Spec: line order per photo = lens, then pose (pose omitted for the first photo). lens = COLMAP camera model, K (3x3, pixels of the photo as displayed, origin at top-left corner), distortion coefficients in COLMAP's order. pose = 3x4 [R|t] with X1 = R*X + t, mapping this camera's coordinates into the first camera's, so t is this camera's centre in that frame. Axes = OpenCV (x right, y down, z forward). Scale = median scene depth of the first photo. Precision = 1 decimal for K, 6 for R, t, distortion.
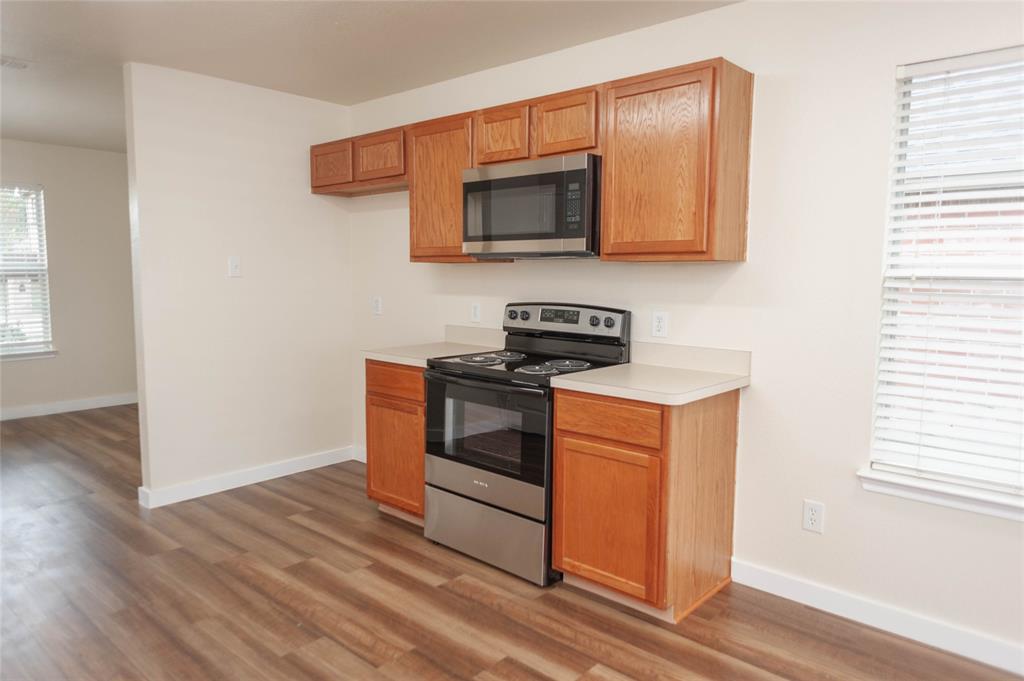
lens RADIAL K [[674.5, 0, 512.0], [0, 674.5, 340.5], [0, 0, 1]] dist [0.029626, -0.026554]
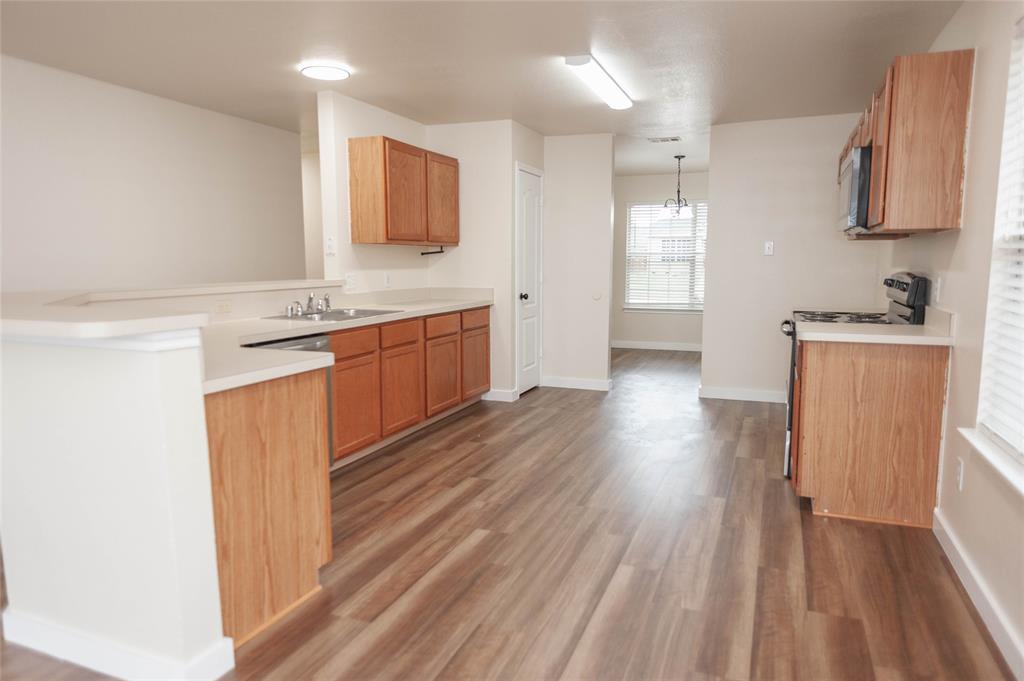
lens RADIAL K [[674.5, 0, 512.0], [0, 674.5, 340.5], [0, 0, 1]] dist [0.029626, -0.026554]
pose [[0.347212, 0.101173, -0.932313, 0.977645], [-0.091750, 0.993059, 0.073595, 0.037838], [0.933288, 0.059987, 0.354085, -0.010924]]
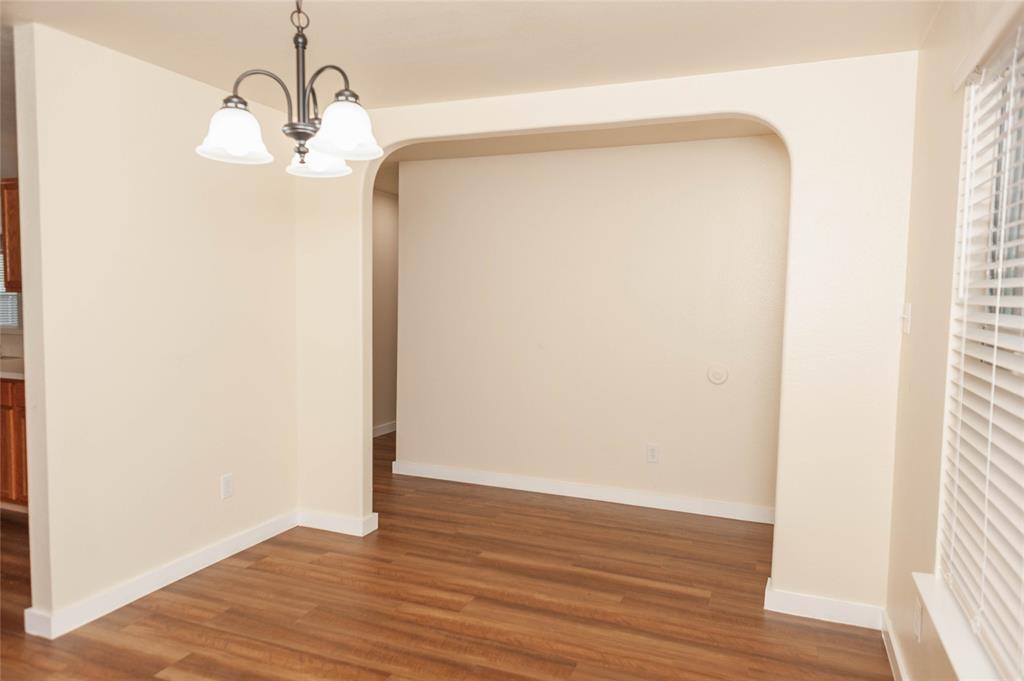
lens RADIAL K [[674.5, 0, 512.0], [0, 674.5, 340.5], [0, 0, 1]] dist [0.029626, -0.026554]
pose [[-0.941431, -0.003455, -0.337189, -1.096552], [-0.059138, 0.986141, 0.155010, -0.228782], [0.331981, 0.165872, -0.928588, 1.950612]]
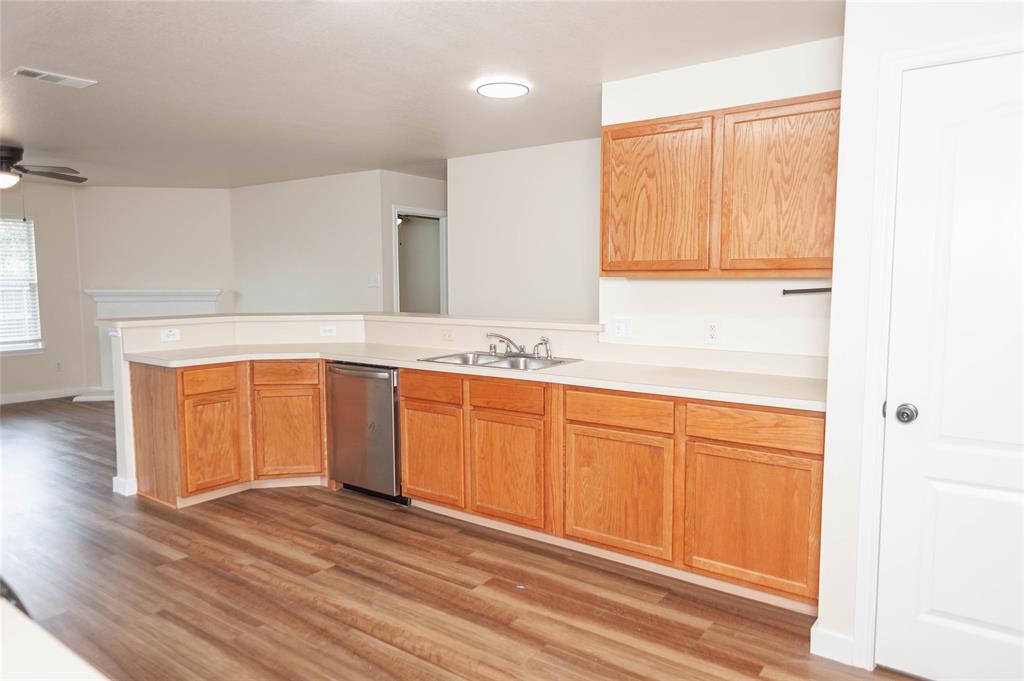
lens RADIAL K [[674.5, 0, 512.0], [0, 674.5, 340.5], [0, 0, 1]] dist [0.029626, -0.026554]
pose [[-0.995052, 0.001764, -0.099336, -0.329194], [-0.017738, 0.980624, 0.195095, -0.152644], [0.097756, 0.195892, -0.975741, 1.319436]]
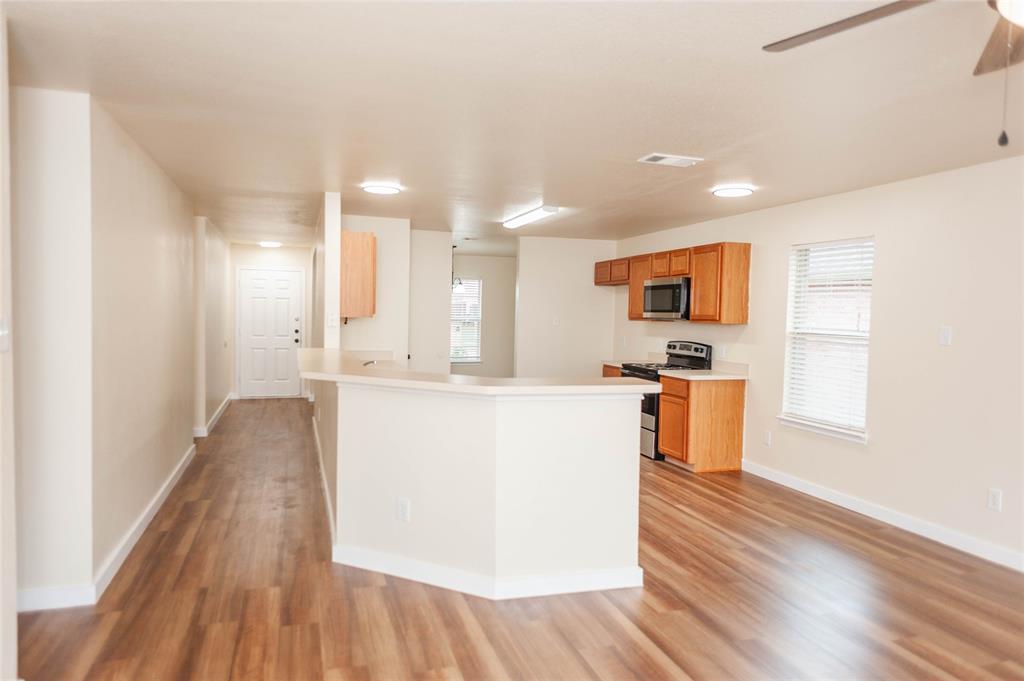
lens RADIAL K [[674.5, 0, 512.0], [0, 674.5, 340.5], [0, 0, 1]] dist [0.029626, -0.026554]
pose [[0.861968, 0.029967, -0.506076, 0.714505], [-0.064997, 0.996545, -0.051696, 0.092723], [0.502778, 0.077454, 0.860938, -1.171119]]
